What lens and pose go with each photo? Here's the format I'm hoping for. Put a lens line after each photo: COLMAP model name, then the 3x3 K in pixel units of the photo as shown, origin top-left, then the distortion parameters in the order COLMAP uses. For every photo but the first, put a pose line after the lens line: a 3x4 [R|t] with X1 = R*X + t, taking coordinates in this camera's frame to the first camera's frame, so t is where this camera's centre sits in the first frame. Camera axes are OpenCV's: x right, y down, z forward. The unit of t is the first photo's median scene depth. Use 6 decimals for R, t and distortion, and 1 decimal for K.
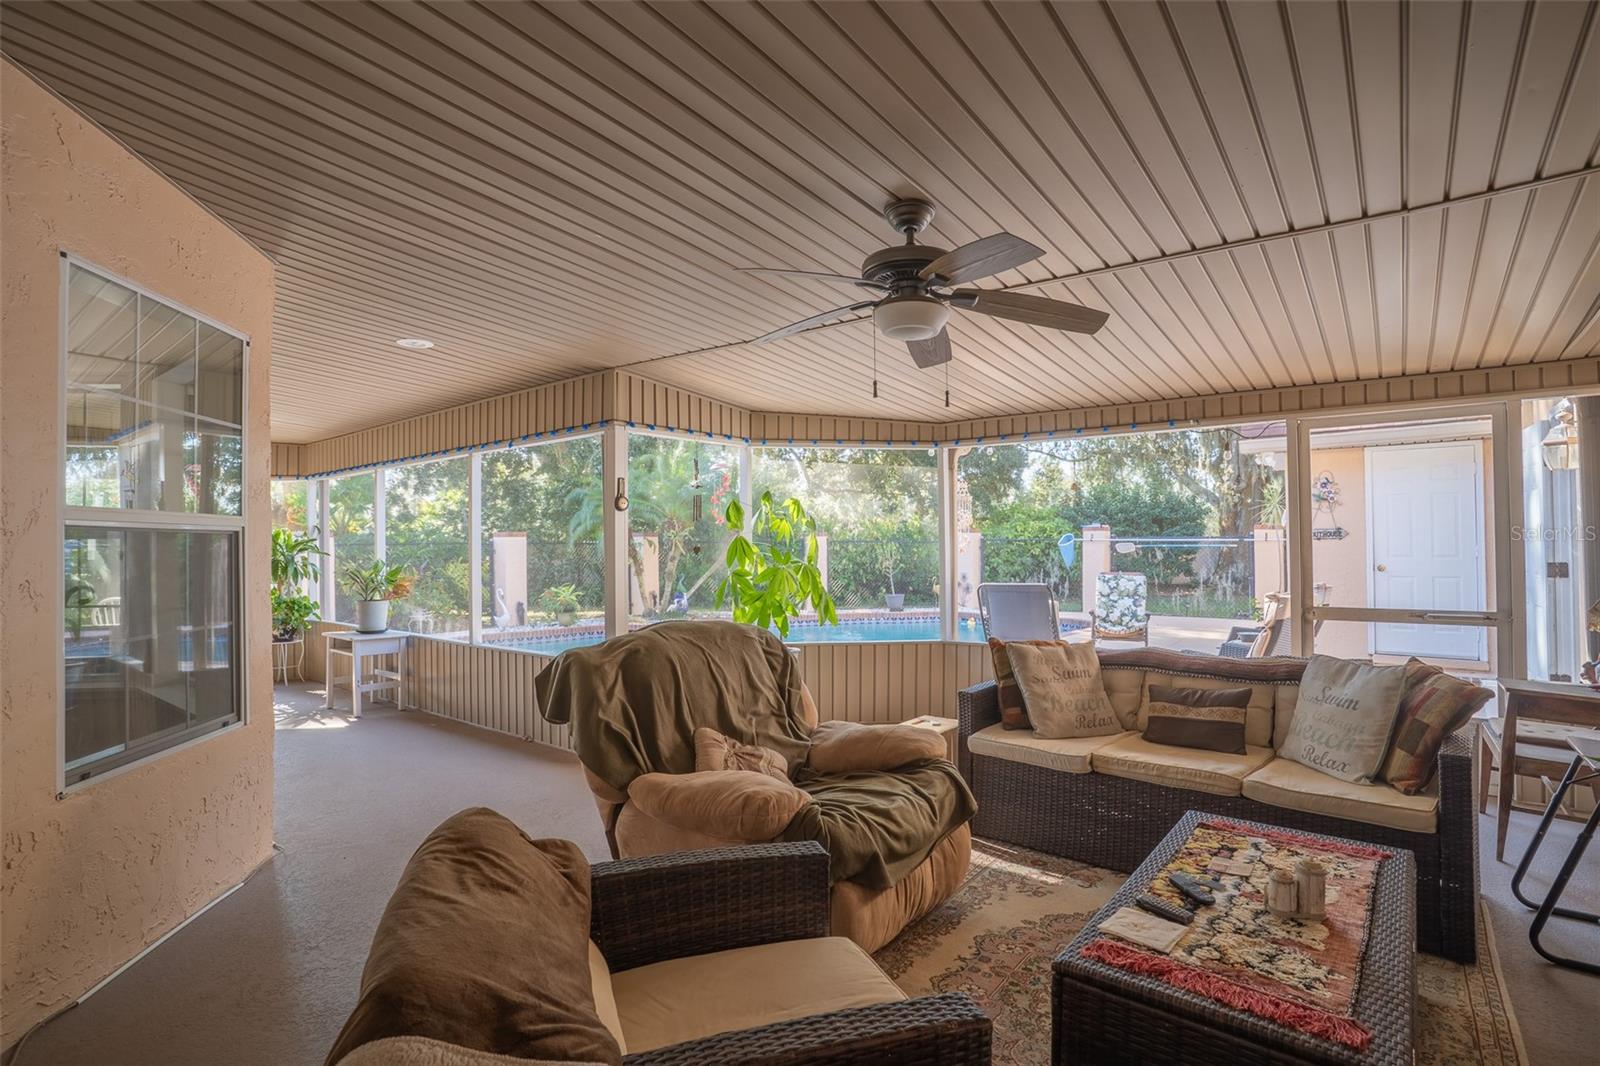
lens RADIAL K [[787.8, 0, 800.0], [0, 787.8, 533.0], [0, 0, 1]] dist [-0.066171, 0.026211]
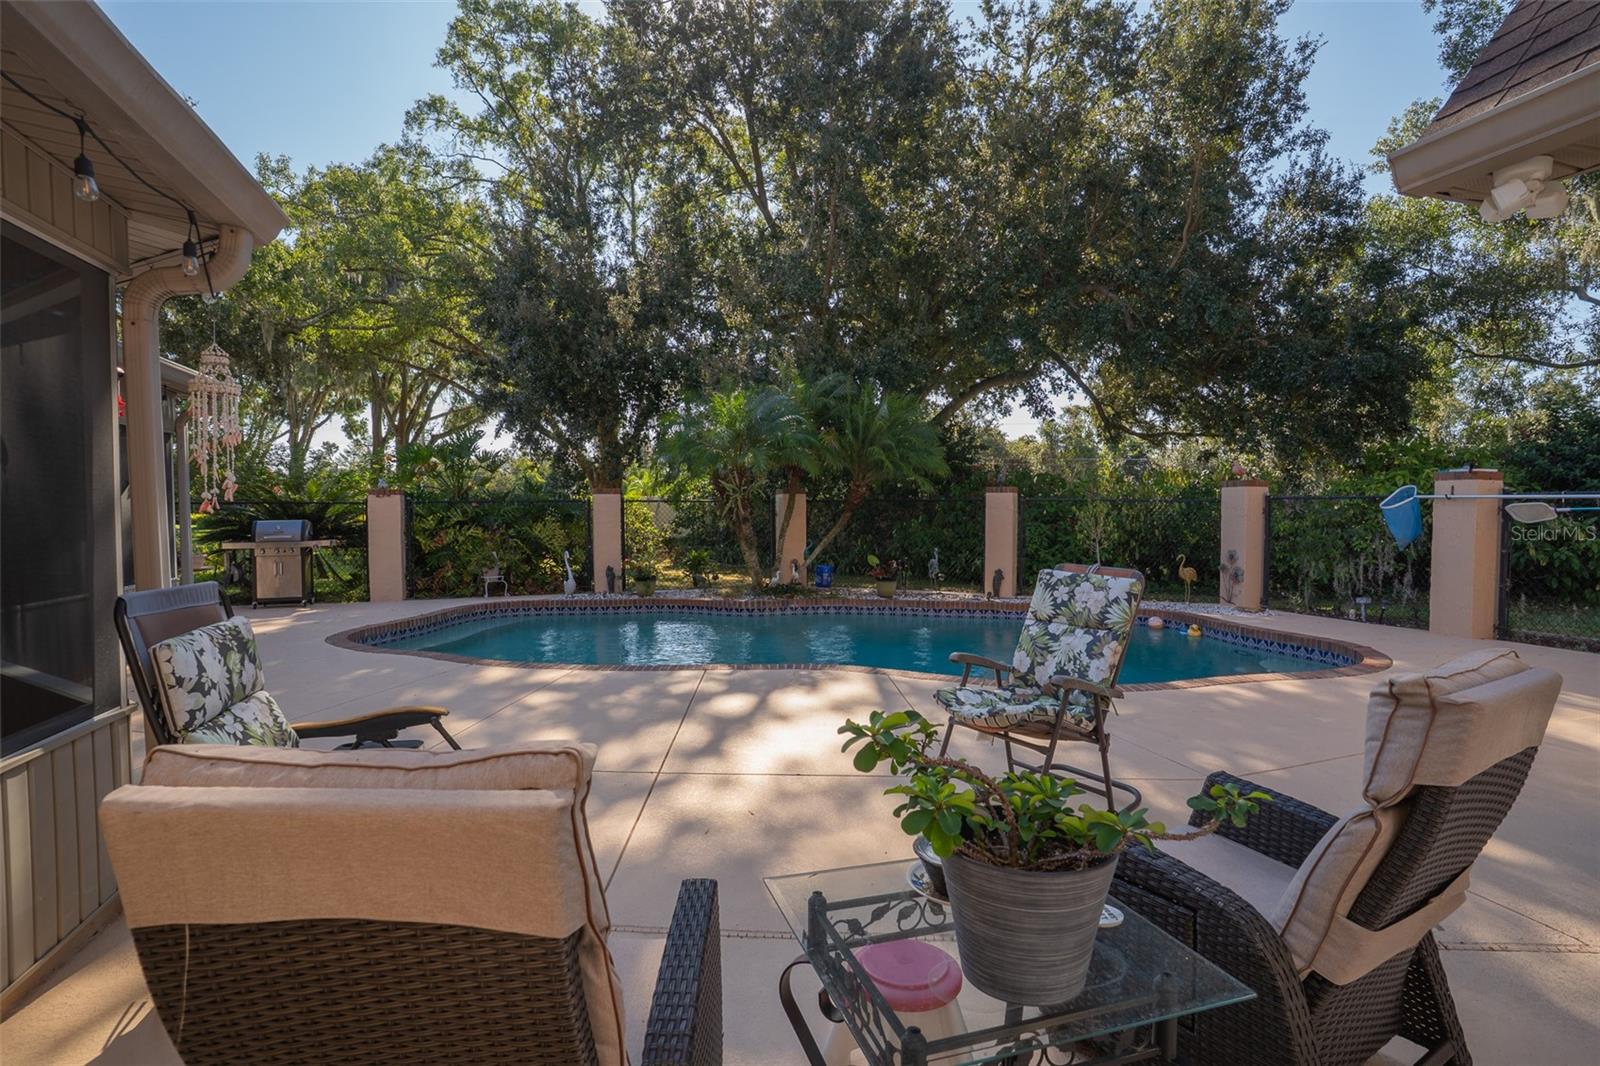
lens RADIAL K [[787.8, 0, 800.0], [0, 787.8, 533.0], [0, 0, 1]] dist [-0.066171, 0.026211]
pose [[0.833297, 0.022348, -0.552373, 0.237018], [0.004114, 0.998904, 0.046619, 0.006160], [0.552810, -0.041120, 0.832292, 0.268522]]
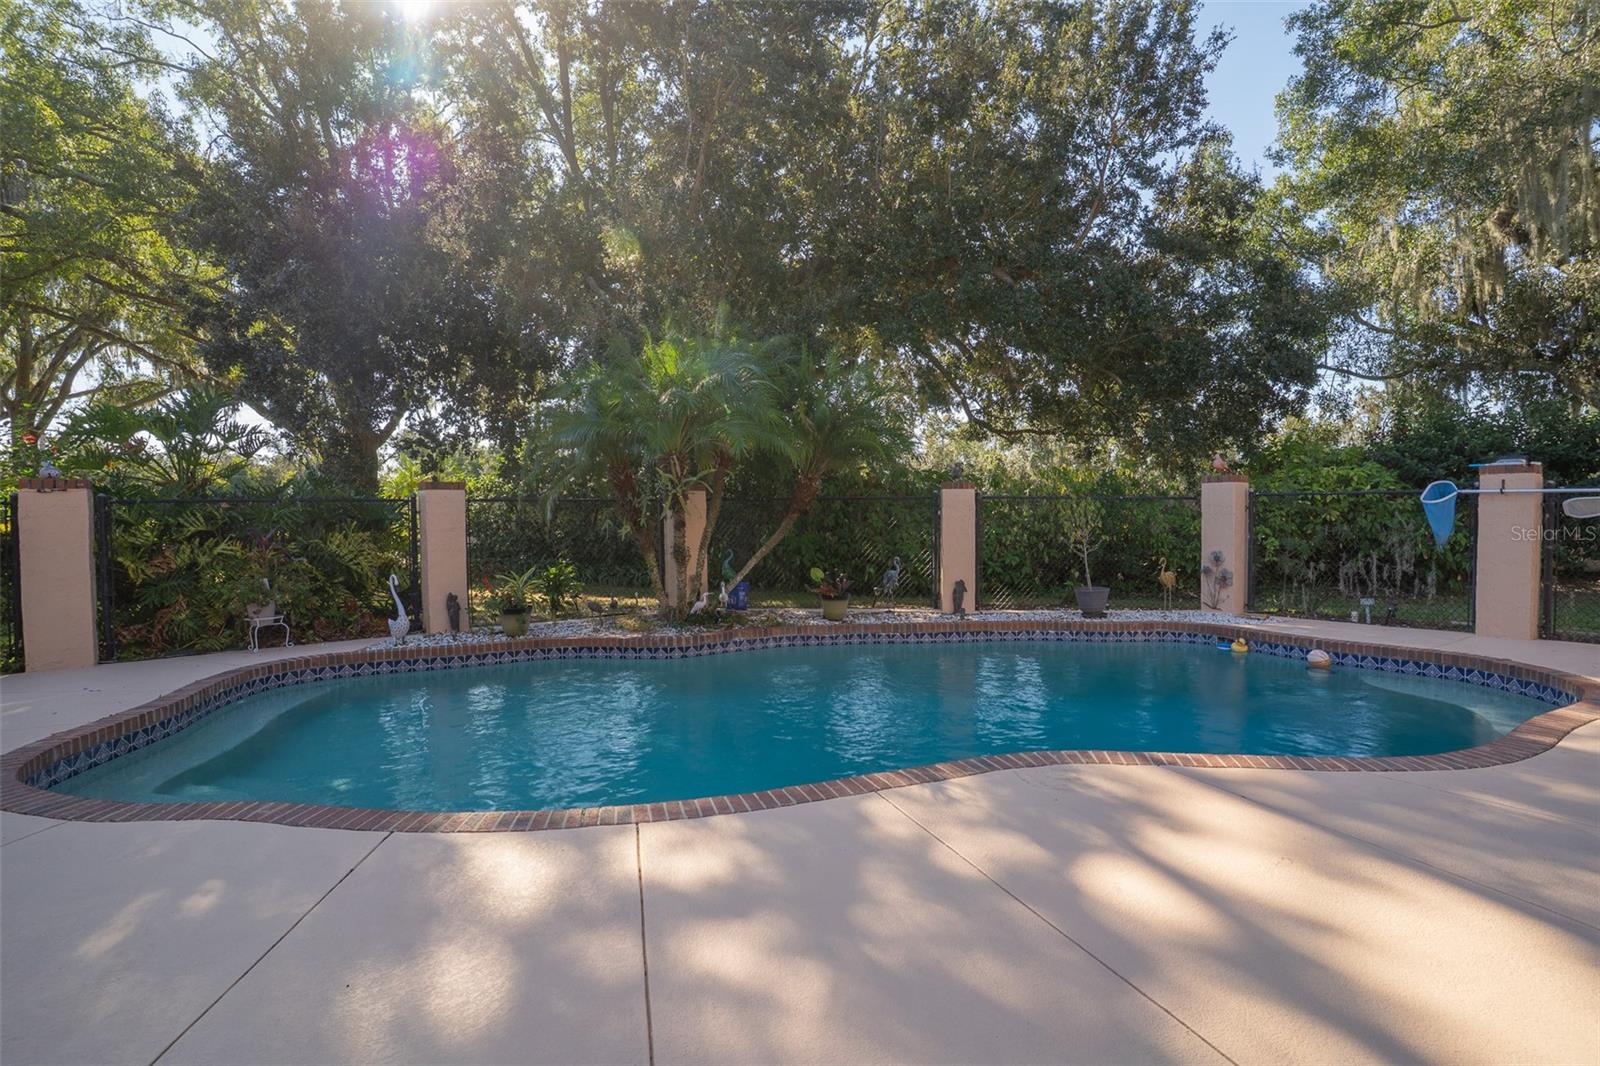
lens RADIAL K [[787.8, 0, 800.0], [0, 787.8, 533.0], [0, 0, 1]] dist [-0.066171, 0.026211]
pose [[0.969849, 0.005792, -0.243638, 0.045724], [0.004610, 0.999103, 0.042105, 0.010698], [0.243663, -0.041959, 0.968952, 0.340984]]
